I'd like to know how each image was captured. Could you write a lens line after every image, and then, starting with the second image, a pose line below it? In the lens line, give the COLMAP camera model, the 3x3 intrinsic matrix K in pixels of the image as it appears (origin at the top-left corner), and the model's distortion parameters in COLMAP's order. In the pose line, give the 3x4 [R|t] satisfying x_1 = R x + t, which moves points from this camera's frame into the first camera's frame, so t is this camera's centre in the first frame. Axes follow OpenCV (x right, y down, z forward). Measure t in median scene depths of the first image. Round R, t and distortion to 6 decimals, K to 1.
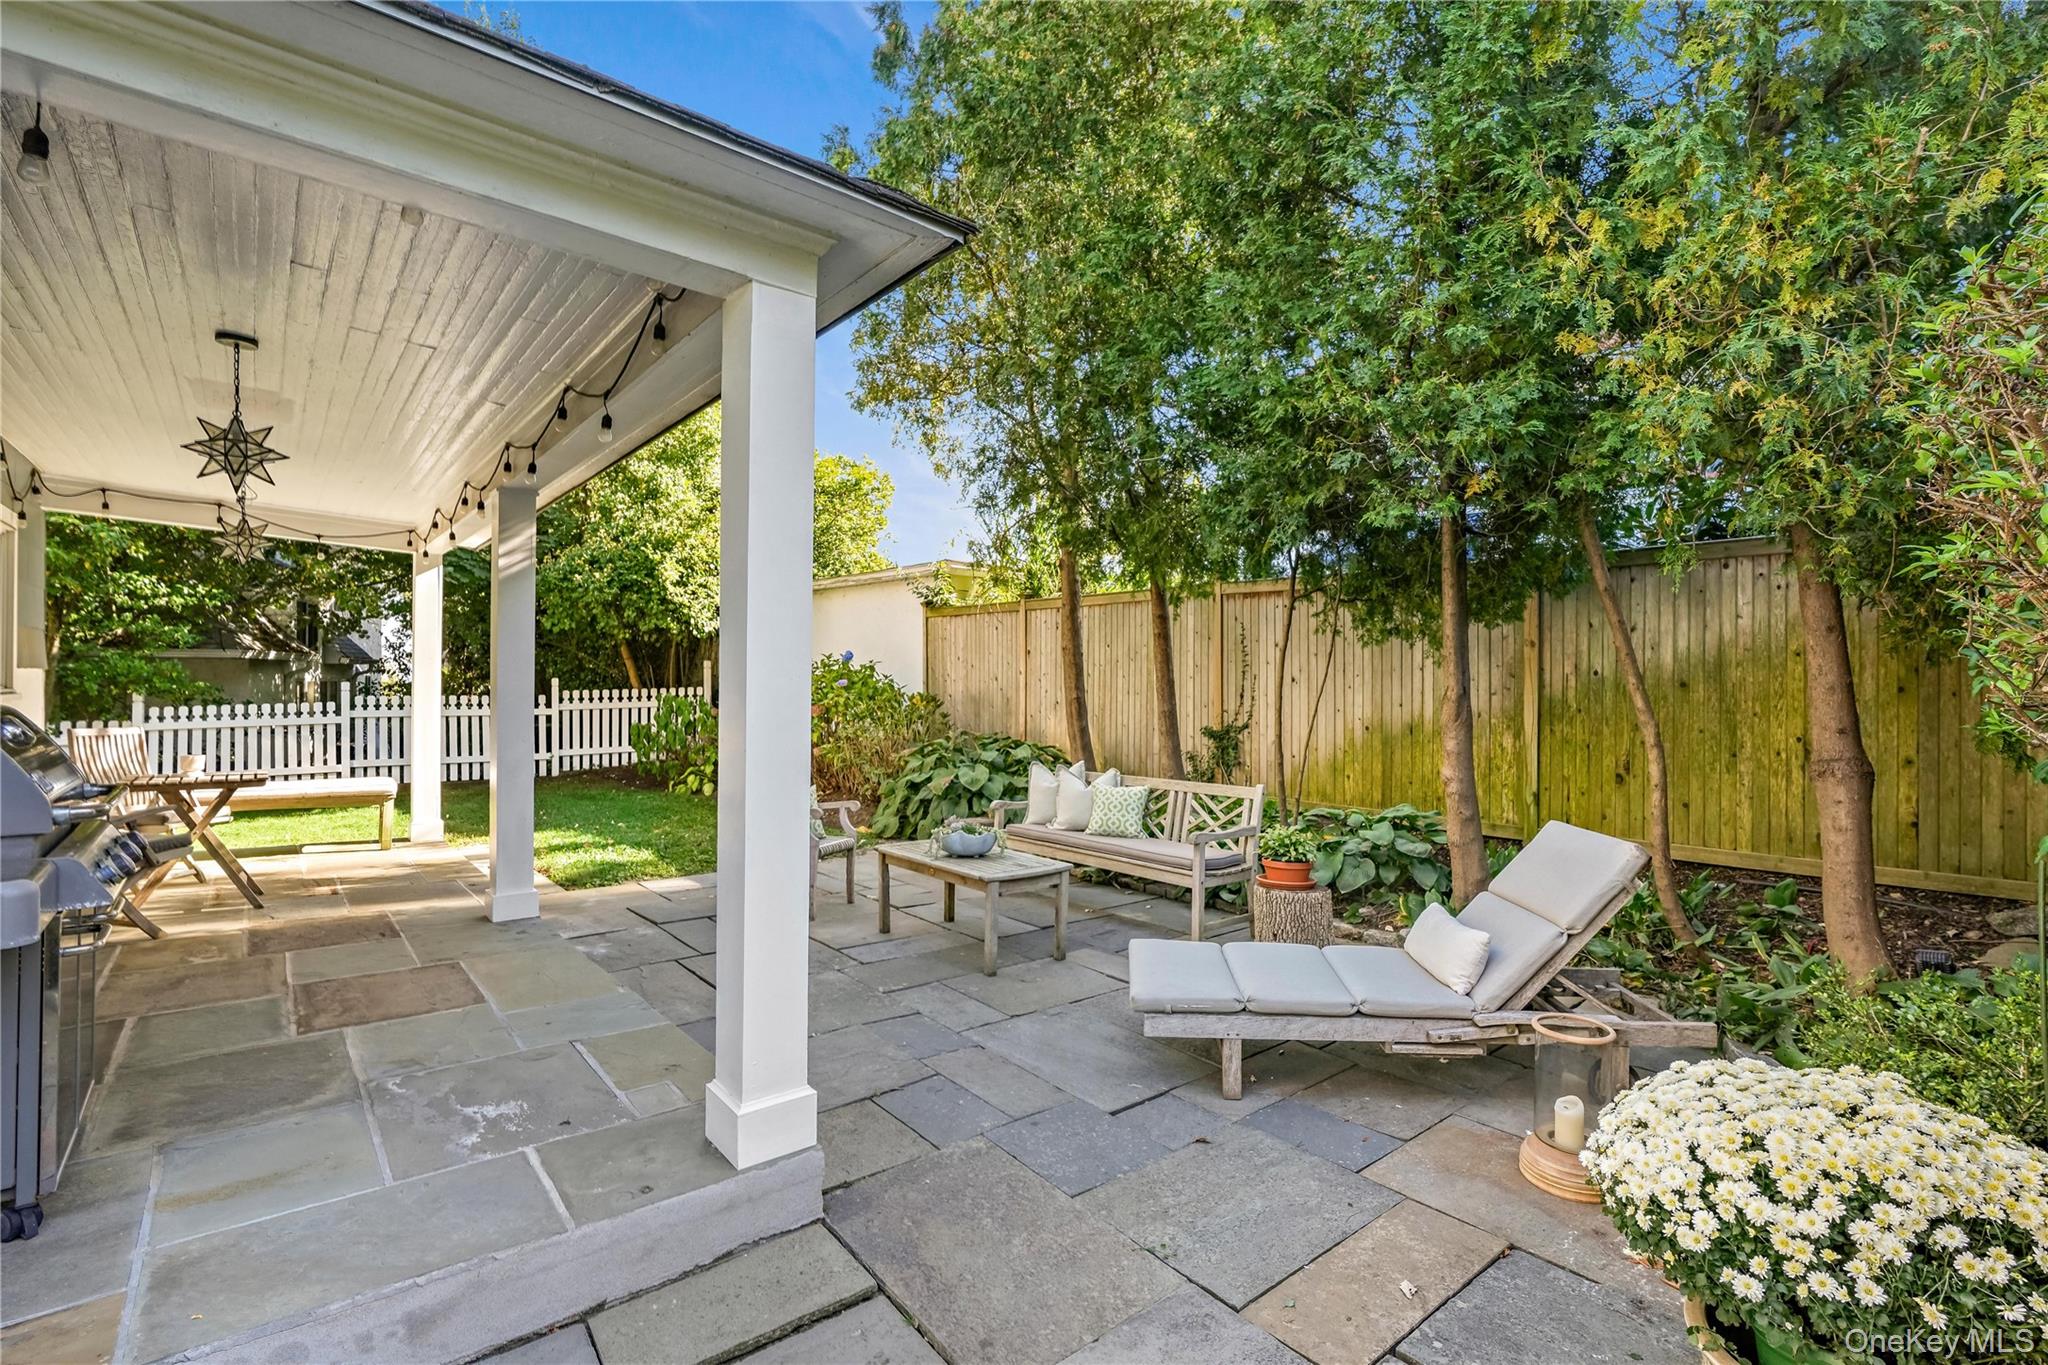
lens RADIAL K [[926.7, 0, 1021.5], [0, 926.7, 670.8], [0, 0, 1]] dist [-0.000575, 0.000103]
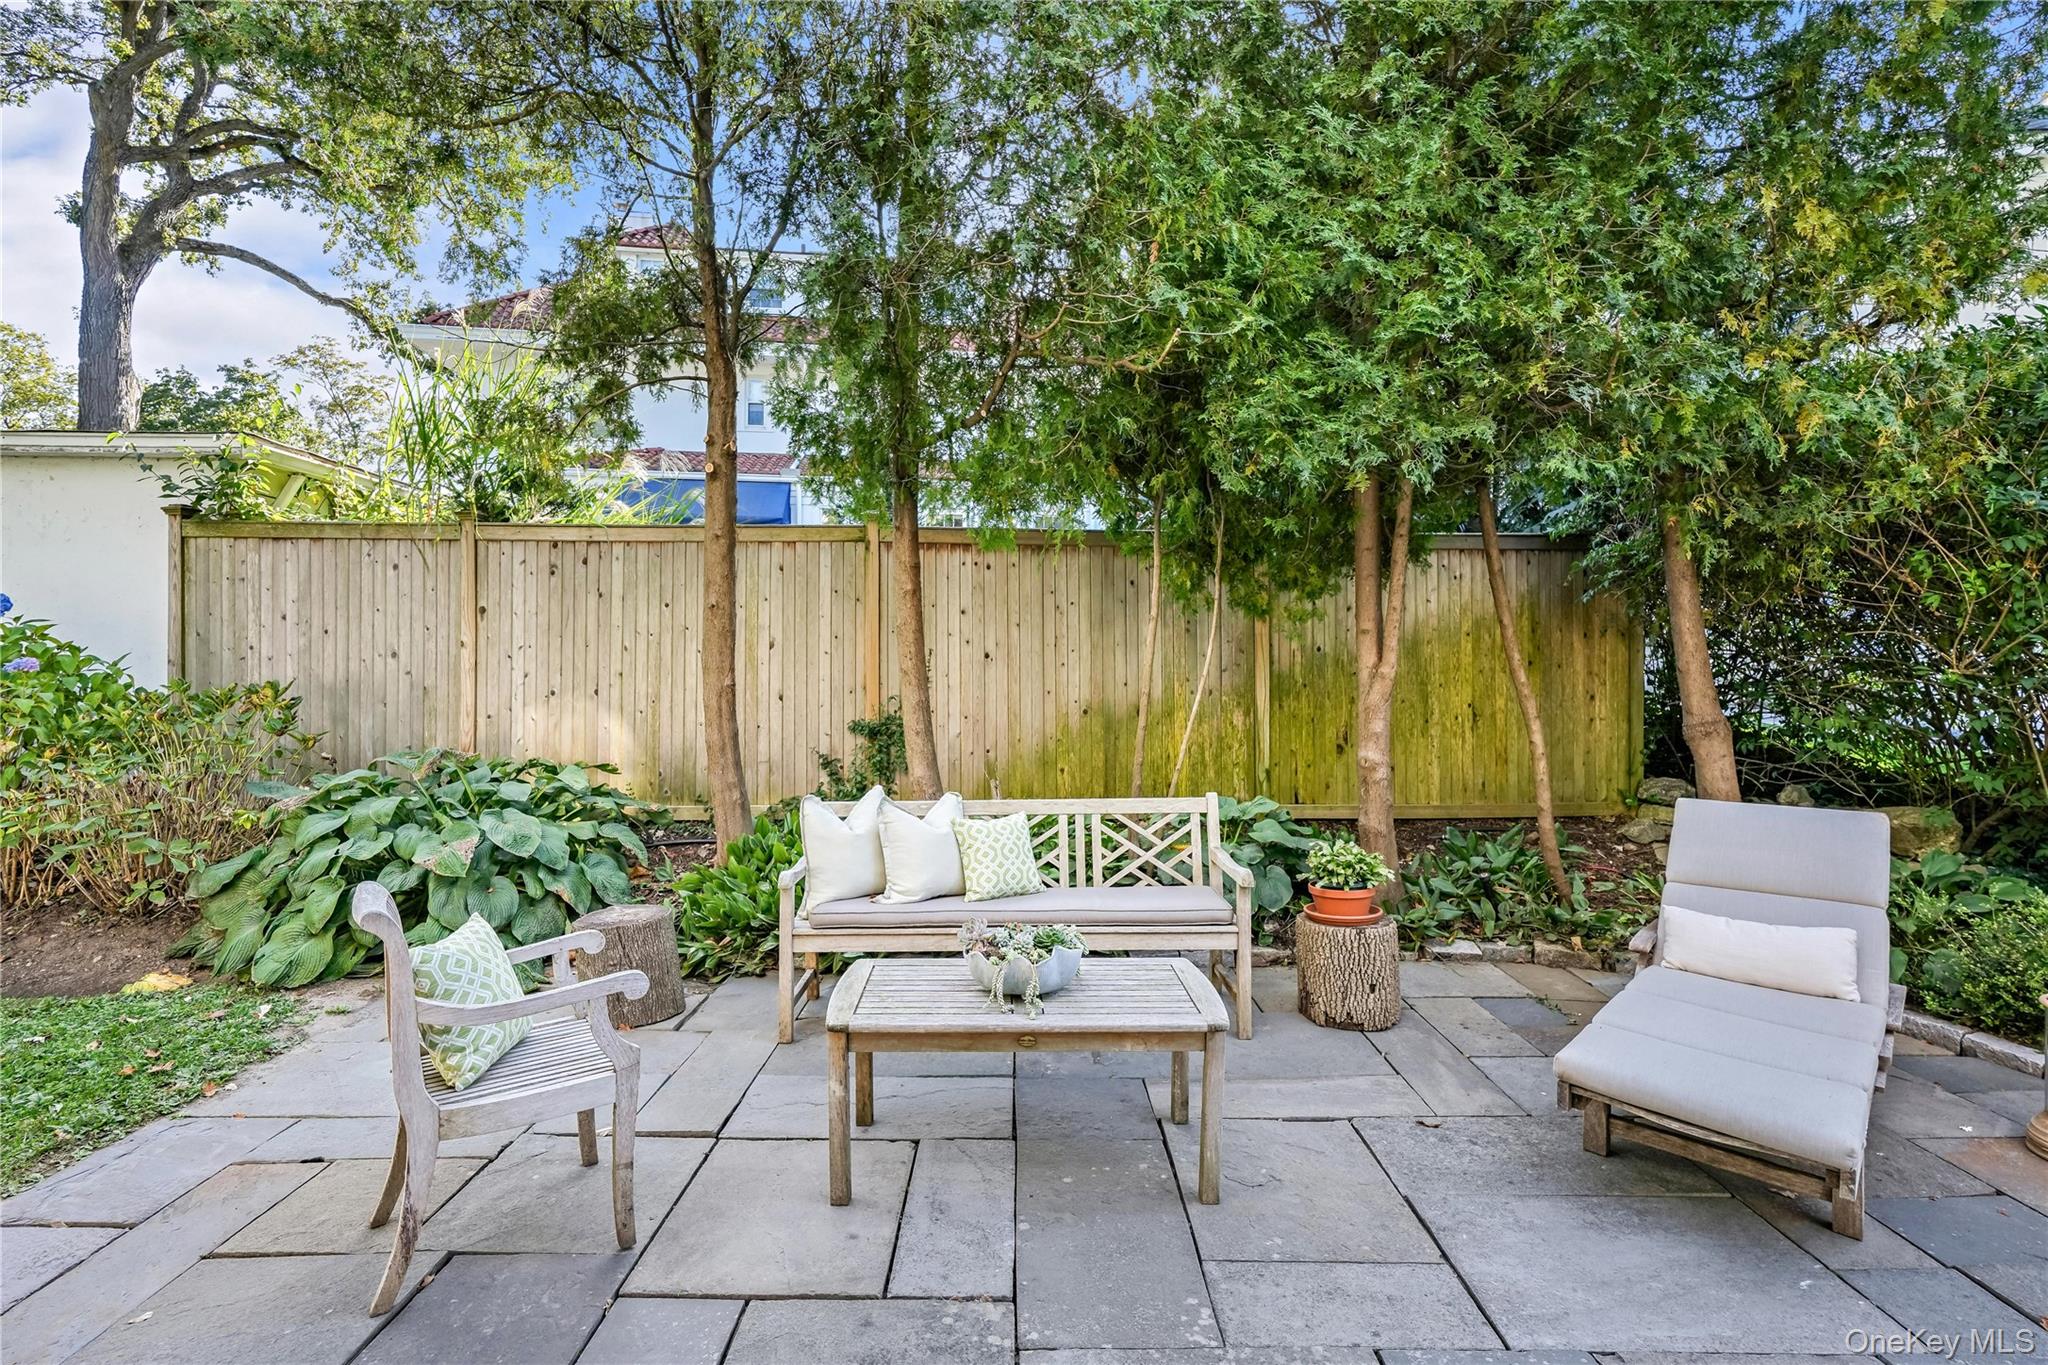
lens RADIAL K [[960.0, 0, 1027.9], [0, 960.0, 644.1], [0, 0, 1]] dist [-0.004952, -0.000434]
pose [[0.629848, 0.004841, 0.776704, -0.426885], [-0.007782, 0.999970, 0.000078, -0.001578], [-0.776680, -0.006094, 0.629866, 0.568213]]
